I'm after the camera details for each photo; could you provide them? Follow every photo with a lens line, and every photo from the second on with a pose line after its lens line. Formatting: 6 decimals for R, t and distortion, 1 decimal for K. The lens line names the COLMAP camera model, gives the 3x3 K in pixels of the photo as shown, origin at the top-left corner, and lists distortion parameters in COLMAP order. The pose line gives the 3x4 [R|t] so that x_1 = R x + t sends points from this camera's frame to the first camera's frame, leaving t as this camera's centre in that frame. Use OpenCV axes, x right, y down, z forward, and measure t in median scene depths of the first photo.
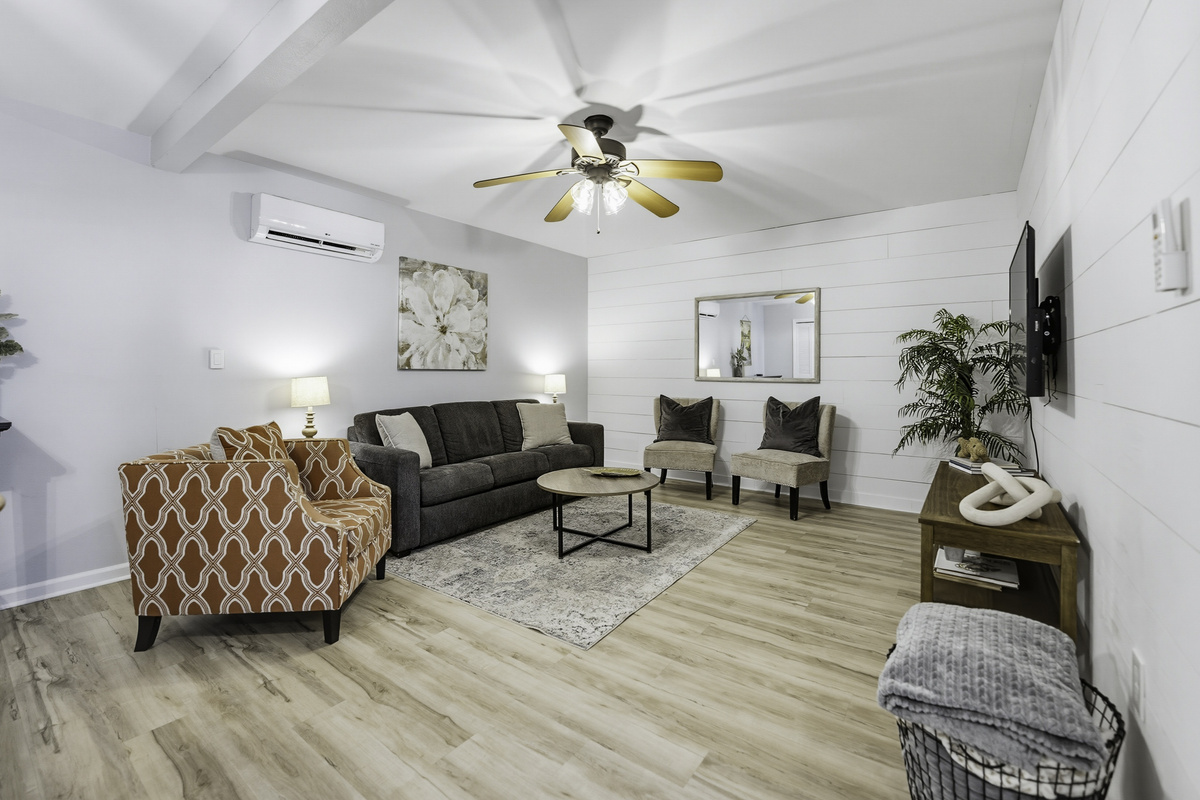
lens RADIAL K [[510.5, 0, 593.5], [0, 510.5, 363.2], [0, 0, 1]] dist [-0.018477, 0.000733]
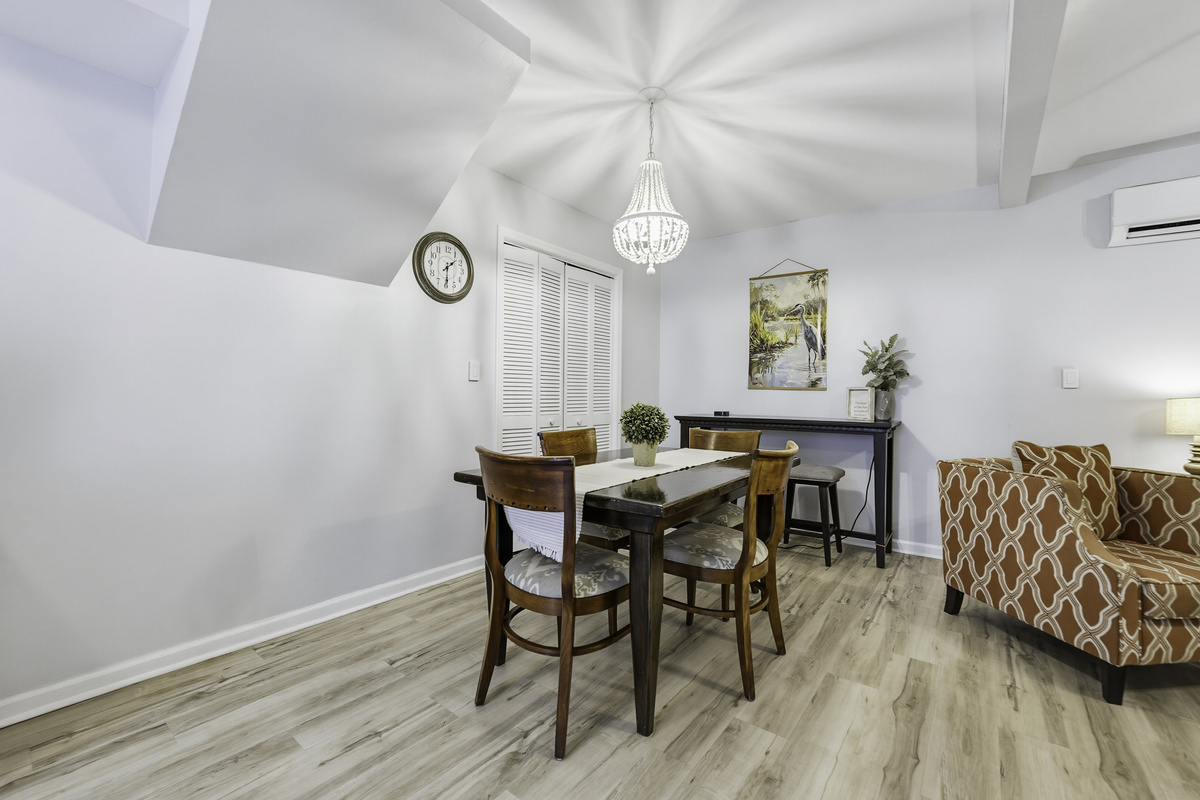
lens RADIAL K [[500.7, 0, 600.2], [0, 500.7, 393.0], [0, 0, 1]] dist [-0.014596, 0.000301]
pose [[-0.013358, -0.004109, -0.999902, 0.253868], [0.005064, 0.999978, -0.004177, 0.022332], [0.999898, -0.005119, -0.013337, 0.116267]]
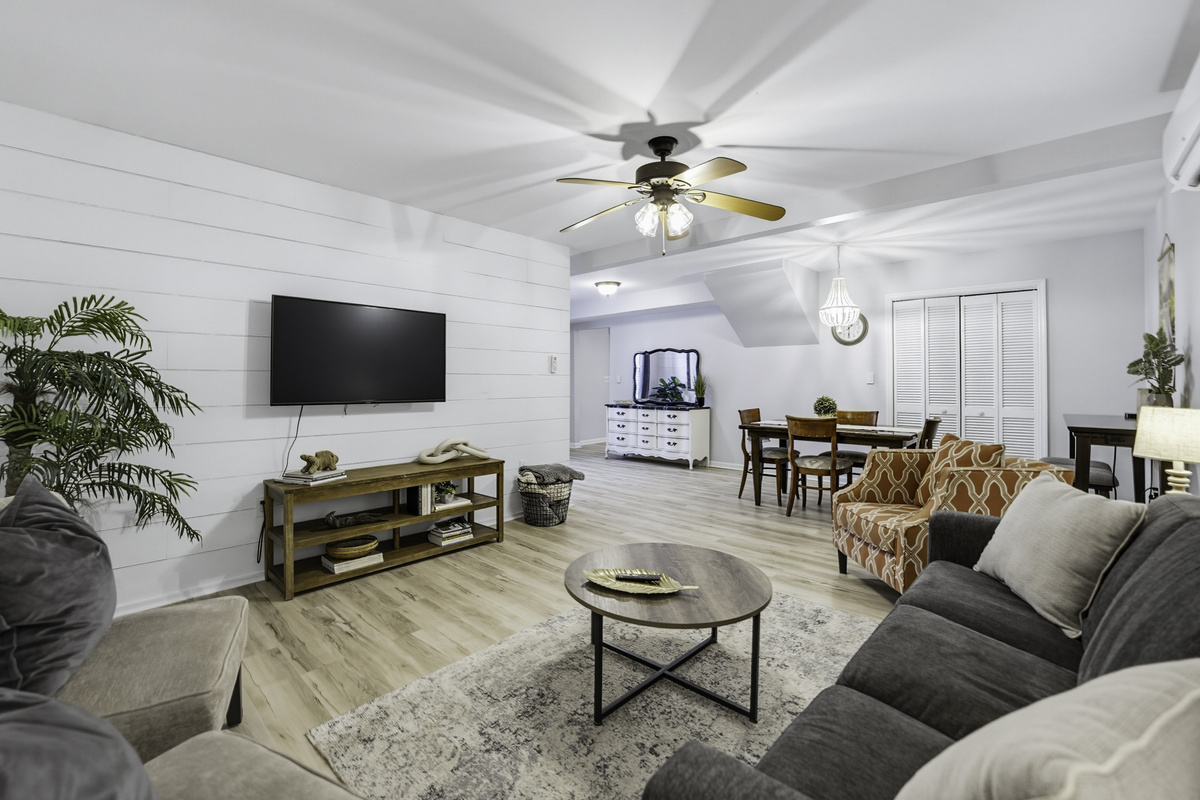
lens RADIAL K [[509.3, 0, 593.9], [0, 509.3, 373.3], [0, 0, 1]] dist [-0.019325, 0.000055]
pose [[-0.992871, 0.000779, 0.119194, 0.026311], [-0.002650, 0.999587, -0.028612, 0.007208], [-0.119167, -0.028724, -0.992459, 2.021978]]
